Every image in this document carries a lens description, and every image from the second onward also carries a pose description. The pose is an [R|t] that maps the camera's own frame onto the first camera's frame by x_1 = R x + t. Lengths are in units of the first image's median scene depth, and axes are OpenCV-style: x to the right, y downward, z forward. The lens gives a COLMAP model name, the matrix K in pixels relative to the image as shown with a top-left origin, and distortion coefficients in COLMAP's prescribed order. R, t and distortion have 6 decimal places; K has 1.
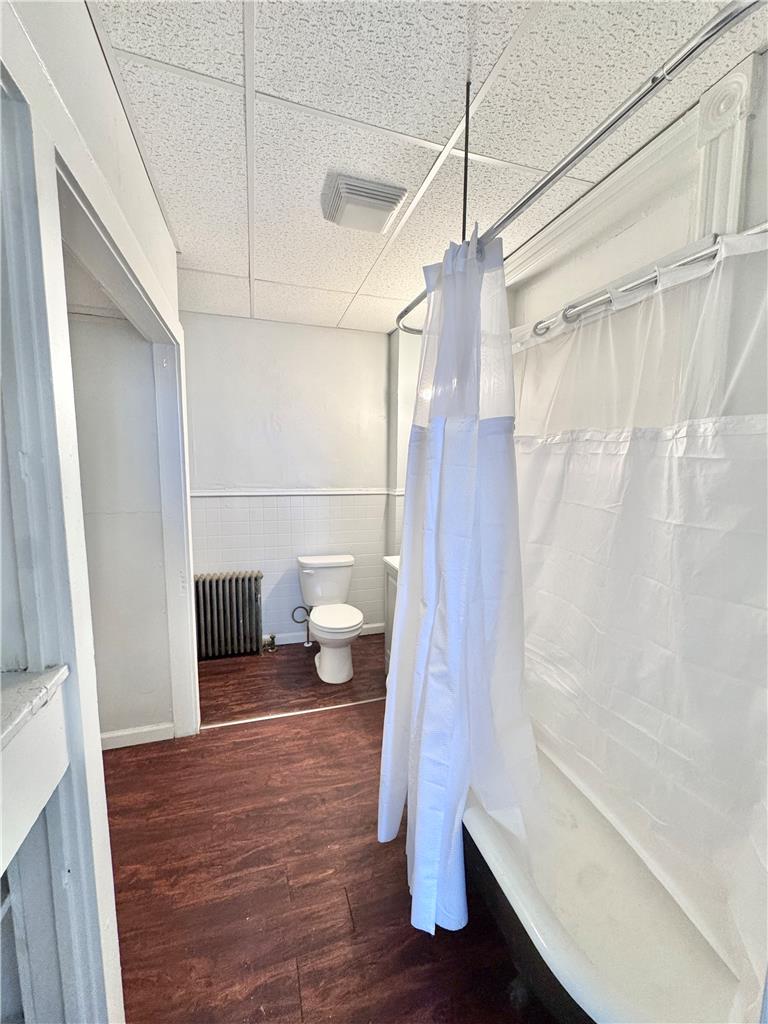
lens RADIAL K [[411.5, 0, 383.8], [0, 411.5, 509.7], [0, 0, 1]] dist [0.000188, -0.000209]
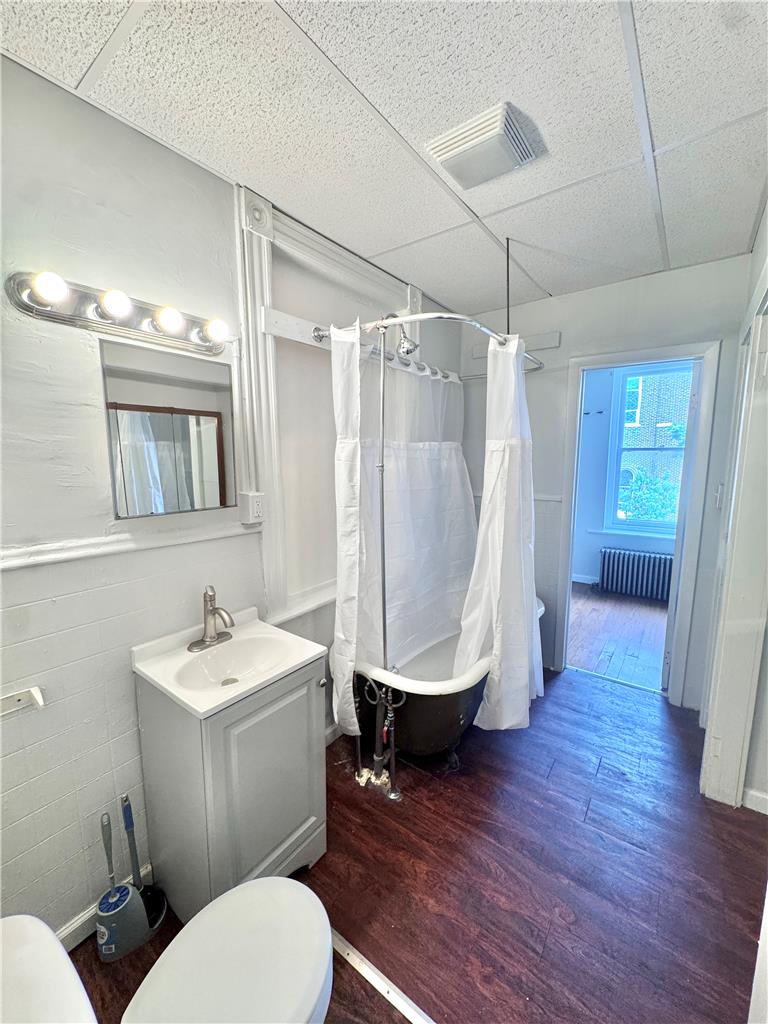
lens RADIAL K [[411.5, 0, 384.9], [0, 411.5, 510.8], [0, 0, 1]] dist [0.000188, -0.000209]
pose [[-0.582939, -0.114742, 0.804373, -0.565714], [0.096544, 0.973184, 0.208789, -0.197207], [-0.806760, 0.199368, -0.556229, 1.475786]]
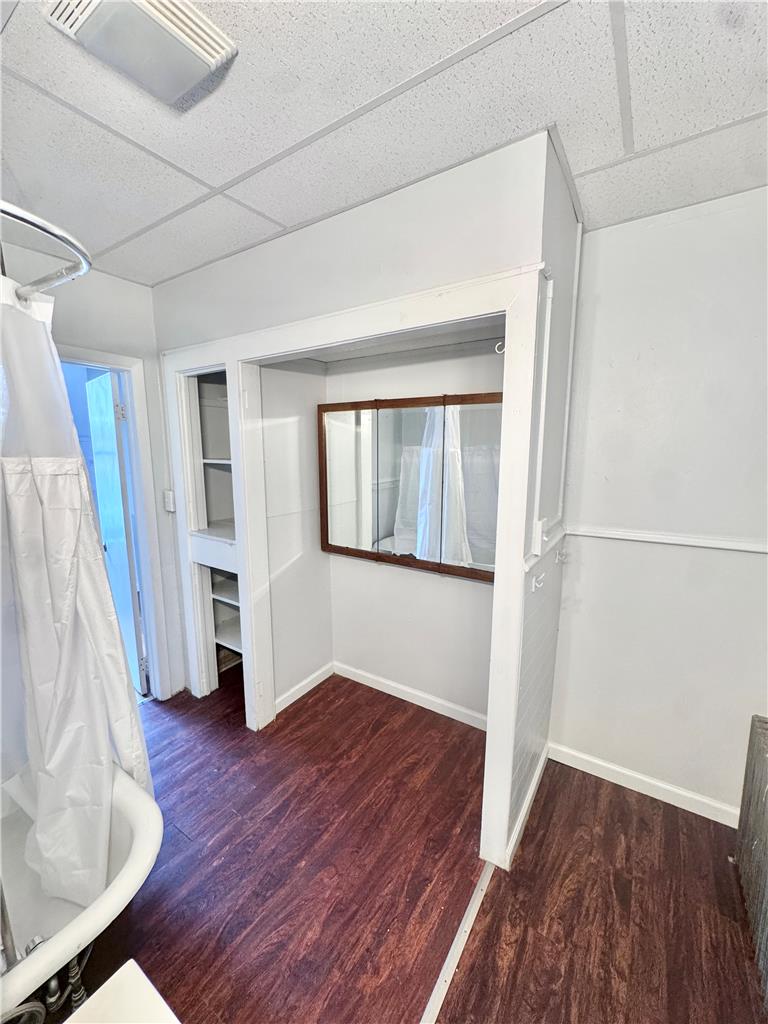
lens RADIAL K [[411.5, 0, 385.2], [0, 411.5, 512.4], [0, 0, 1]] dist [0.000188, -0.000209]
pose [[-0.778610, 0.093722, -0.620469, 0.087161], [-0.078207, 0.966581, 0.244143, -0.242877], [0.622615, 0.238617, -0.745260, 1.475719]]
